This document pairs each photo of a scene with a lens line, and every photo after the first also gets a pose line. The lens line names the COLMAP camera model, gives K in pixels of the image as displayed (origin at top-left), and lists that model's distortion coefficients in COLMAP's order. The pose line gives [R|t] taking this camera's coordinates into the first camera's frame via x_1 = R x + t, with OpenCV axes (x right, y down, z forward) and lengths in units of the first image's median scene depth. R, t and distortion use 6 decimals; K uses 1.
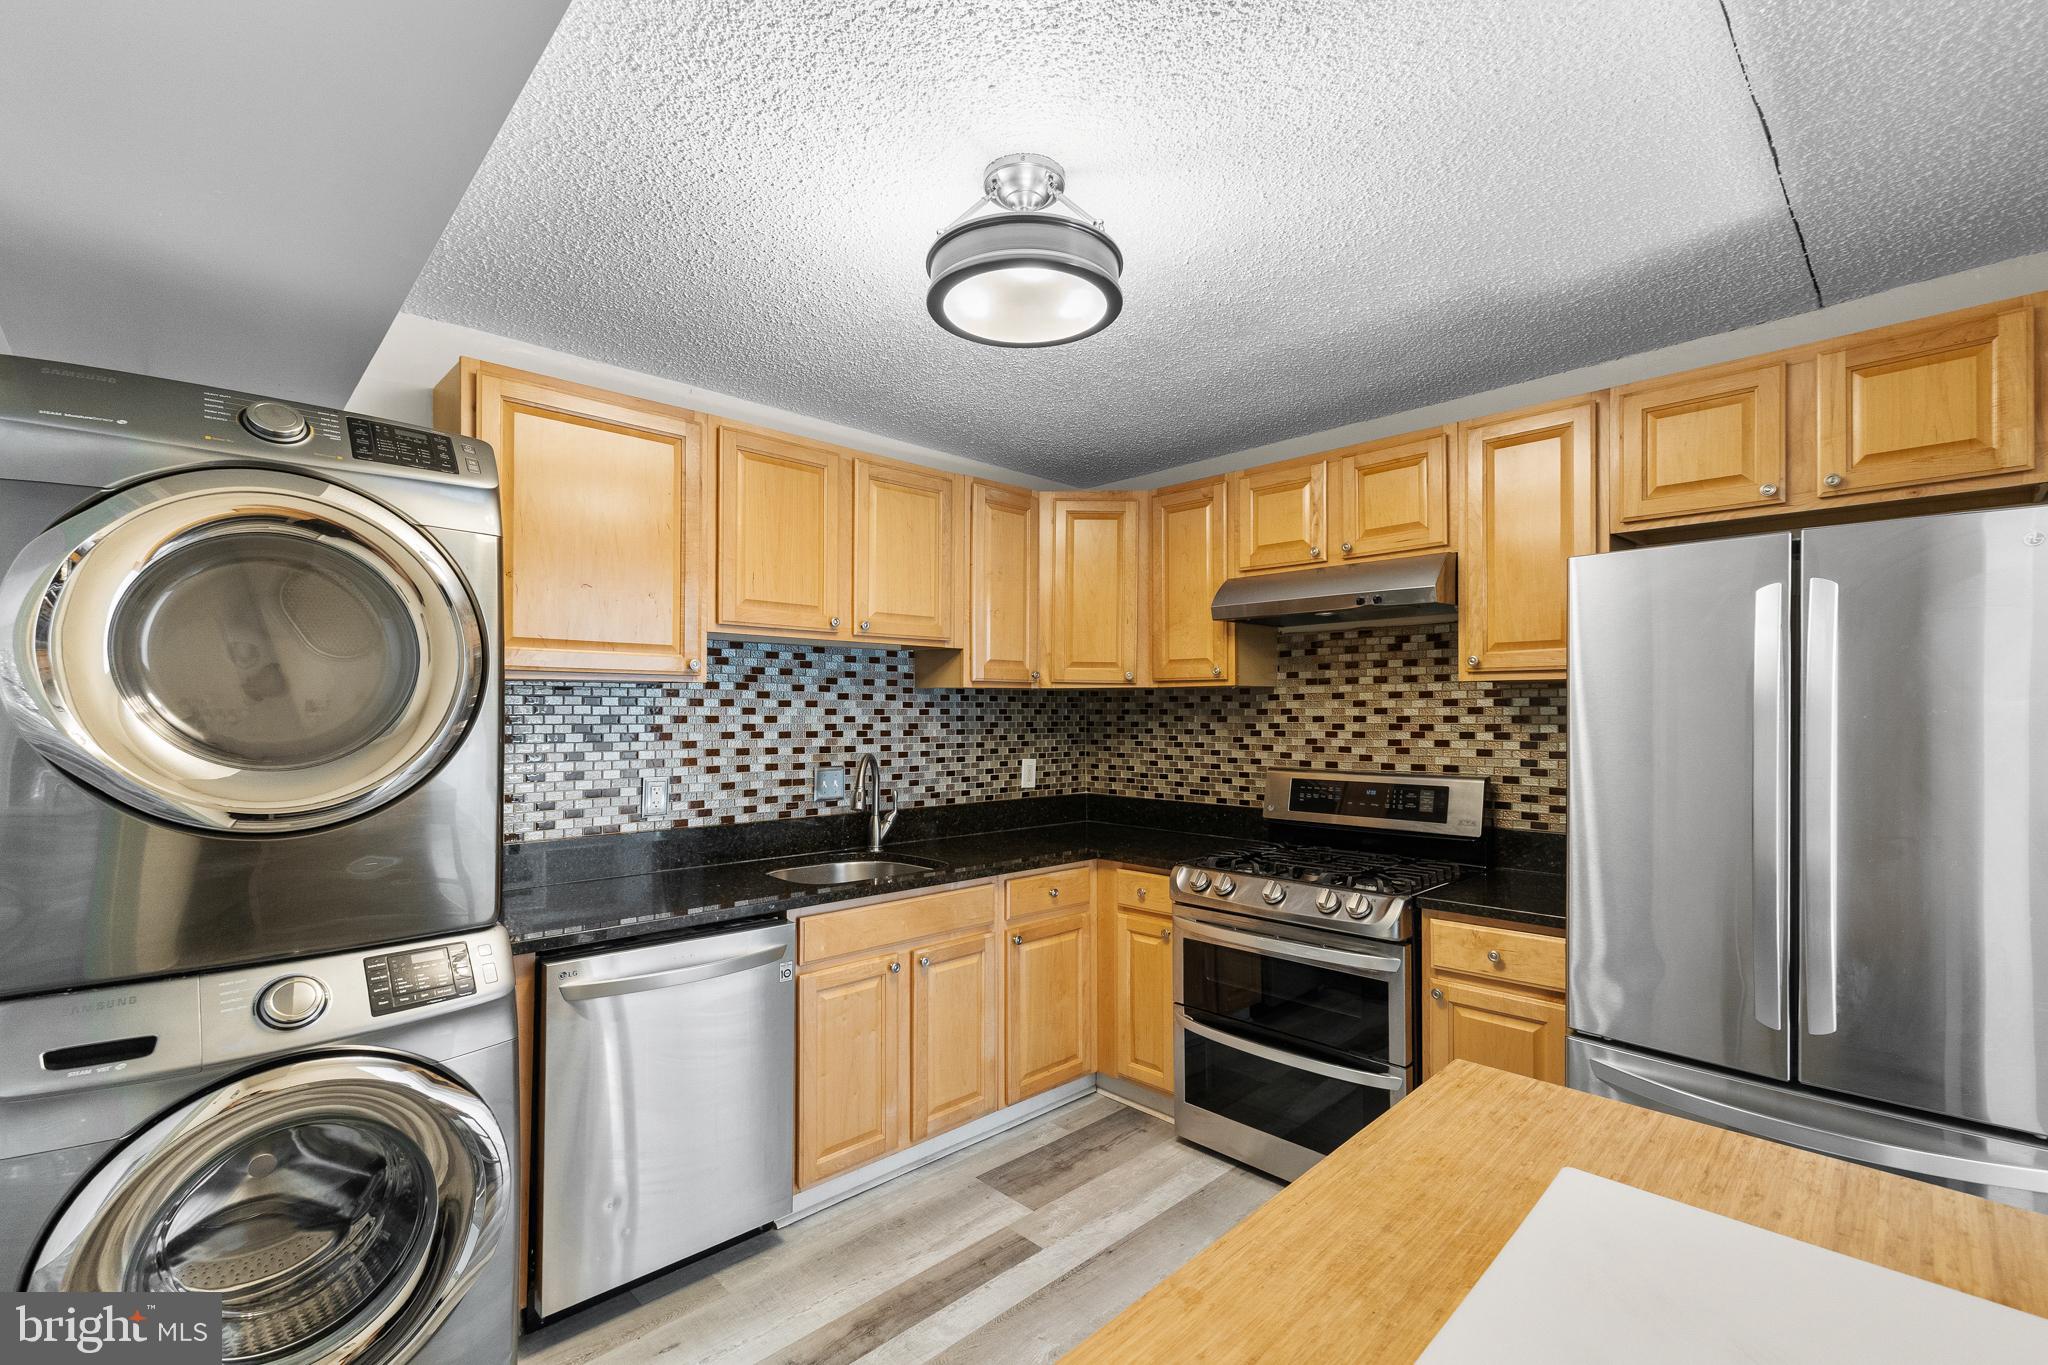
lens RADIAL K [[867.7, 0, 1024.4], [0, 867.7, 708.1], [0, 0, 1]] dist [0.001500, 0.001402]
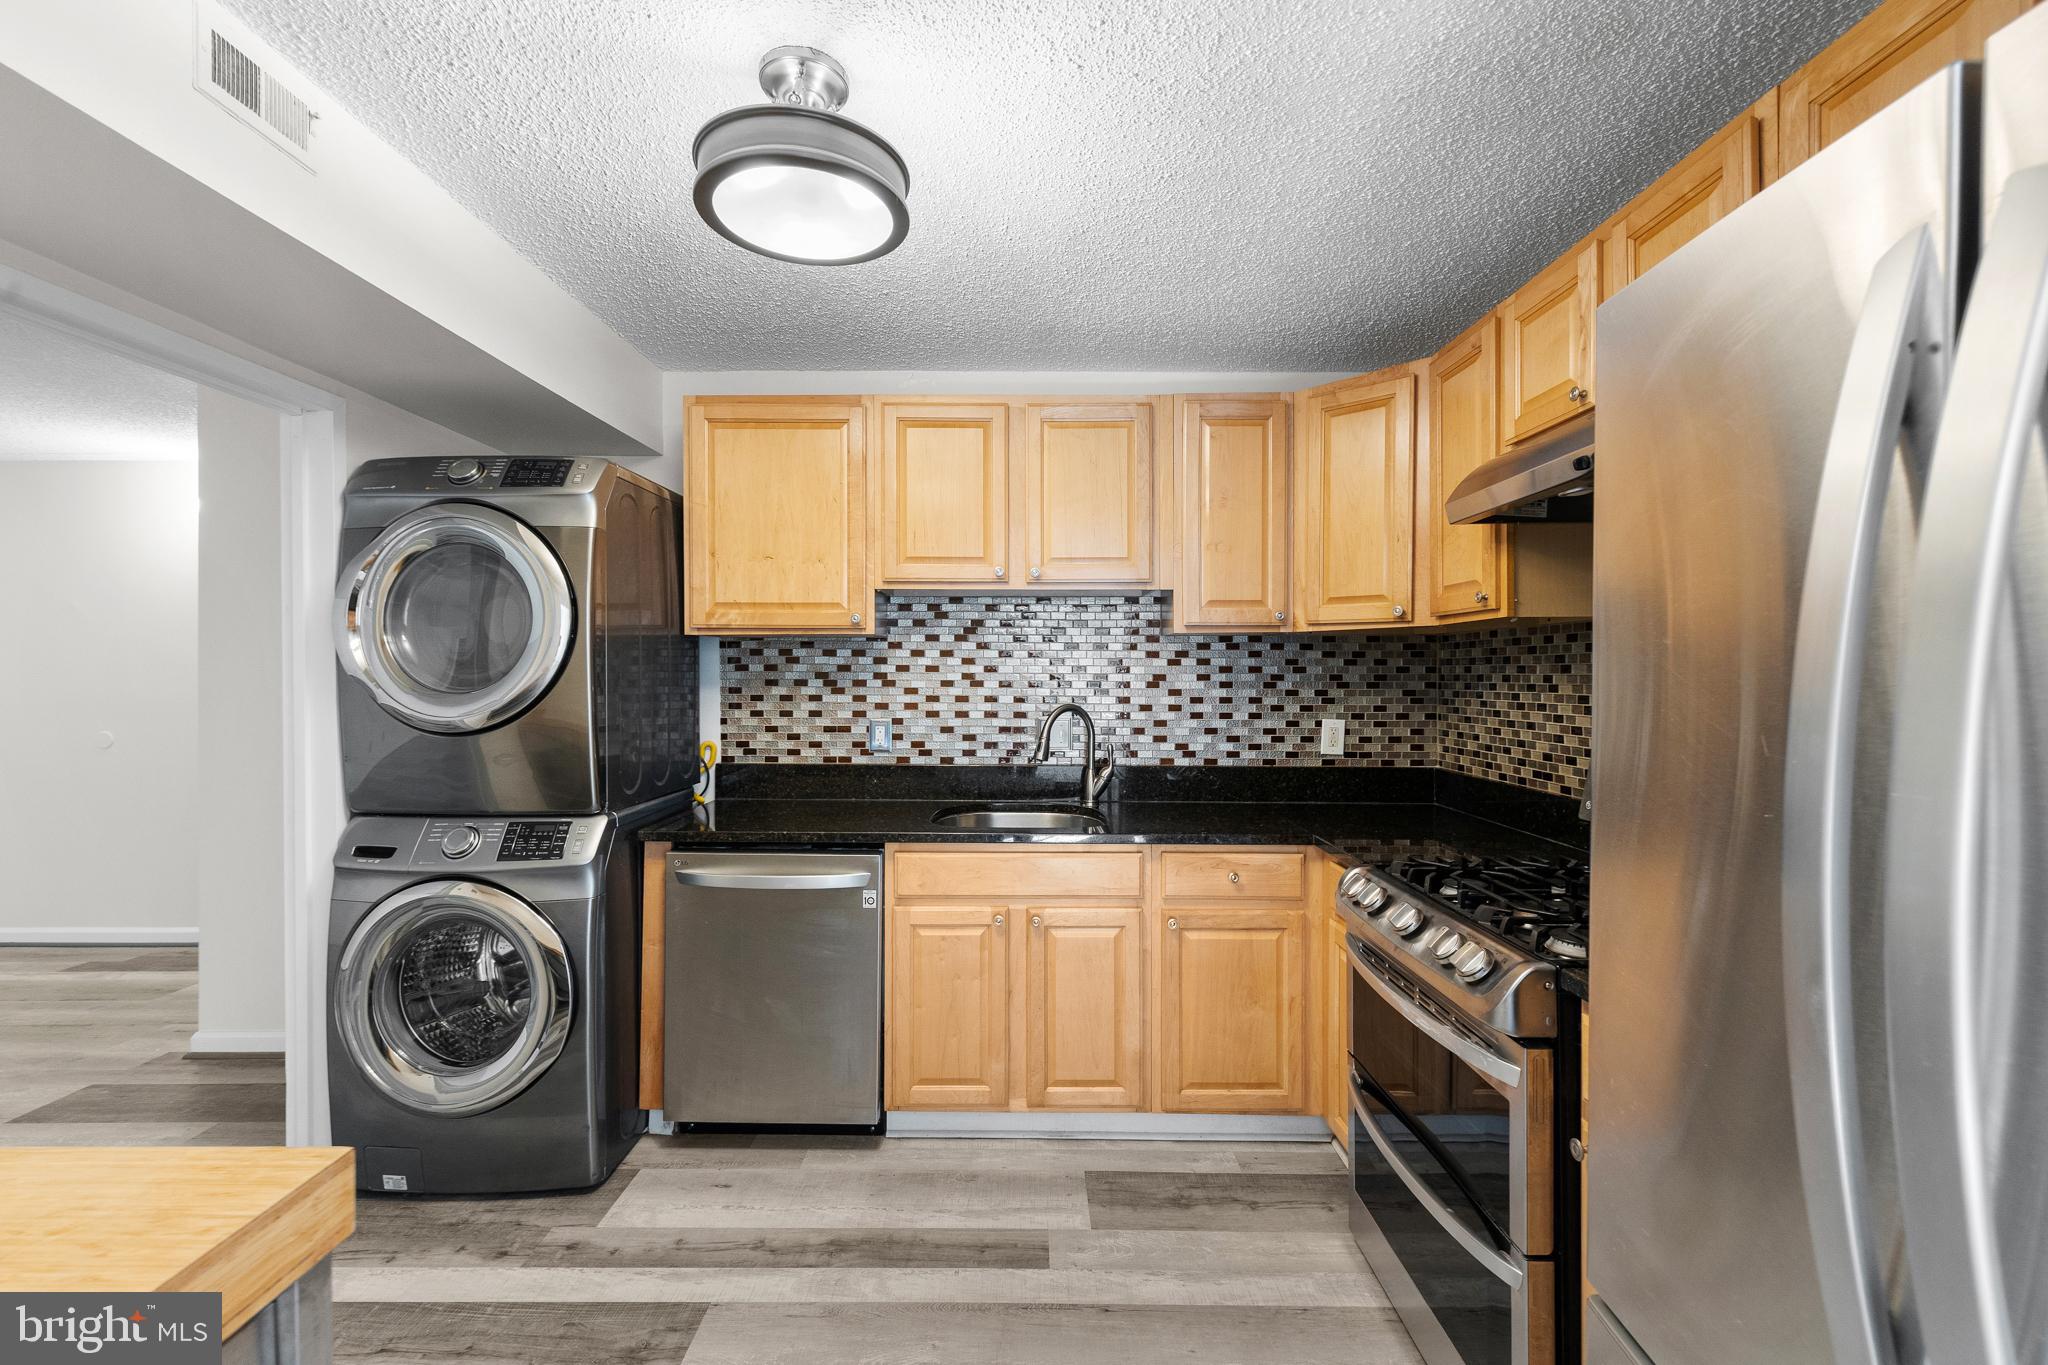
lens RADIAL K [[867.7, 0, 1040.5], [0, 867.7, 675.8], [0, 0, 1]] dist [0.001500, 0.001402]
pose [[0.727413, 0.001090, -0.686199, 0.469844], [0.002787, 0.999986, 0.004543, 0.016481], [0.686194, -0.005217, 0.727400, 0.274756]]
